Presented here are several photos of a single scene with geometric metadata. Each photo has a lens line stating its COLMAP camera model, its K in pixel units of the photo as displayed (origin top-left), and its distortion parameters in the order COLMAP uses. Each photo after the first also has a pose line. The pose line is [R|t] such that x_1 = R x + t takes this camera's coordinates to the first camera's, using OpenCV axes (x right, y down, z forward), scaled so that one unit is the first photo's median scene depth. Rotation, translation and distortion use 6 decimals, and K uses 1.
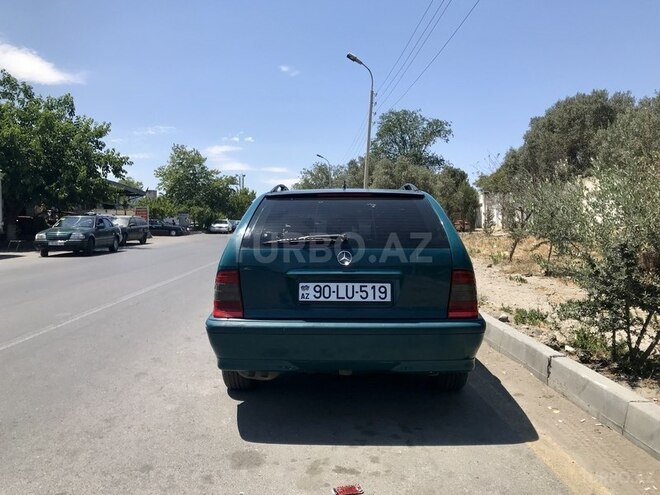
lens RADIAL K [[567.2, 0, 330.0], [0, 567.2, 247.5], [0, 0, 1]] dist [0.005290, 0.004028]
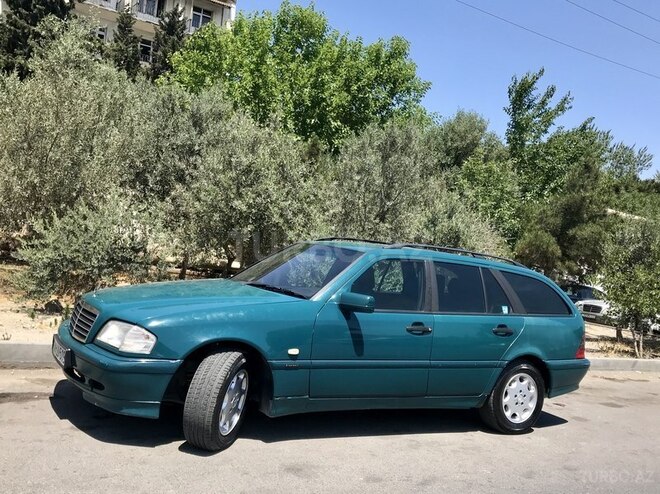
lens RADIAL K [[638.3, 0, 330.0], [0, 638.3, 247.0], [0, 0, 1]] dist [0.010492, 0.018038]
pose [[-0.536957, -0.059927, 0.841478, -1.172754], [-0.095737, 0.995359, 0.009795, -0.127662], [-0.838160, -0.075301, -0.540202, 2.300834]]
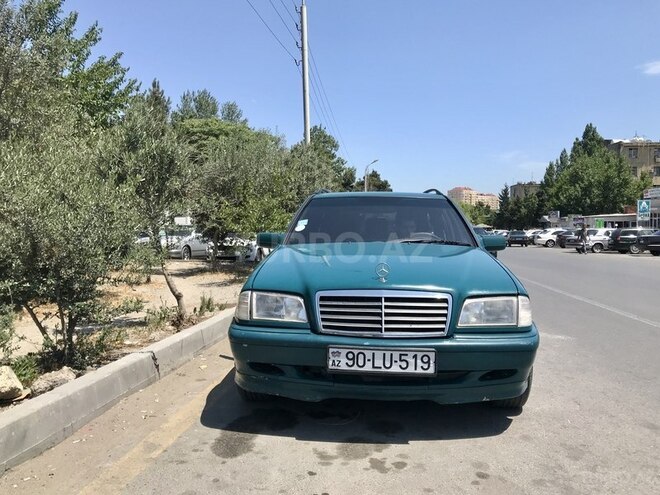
lens RADIAL K [[567.2, 0, 330.0], [0, 567.2, 247.5], [0, 0, 1]] dist [0.005290, 0.004028]
pose [[-0.989797, -0.009535, 0.142165, -0.049696], [-0.001011, 0.998203, 0.059909, -0.043319], [-0.142481, 0.059154, -0.988028, 2.082736]]
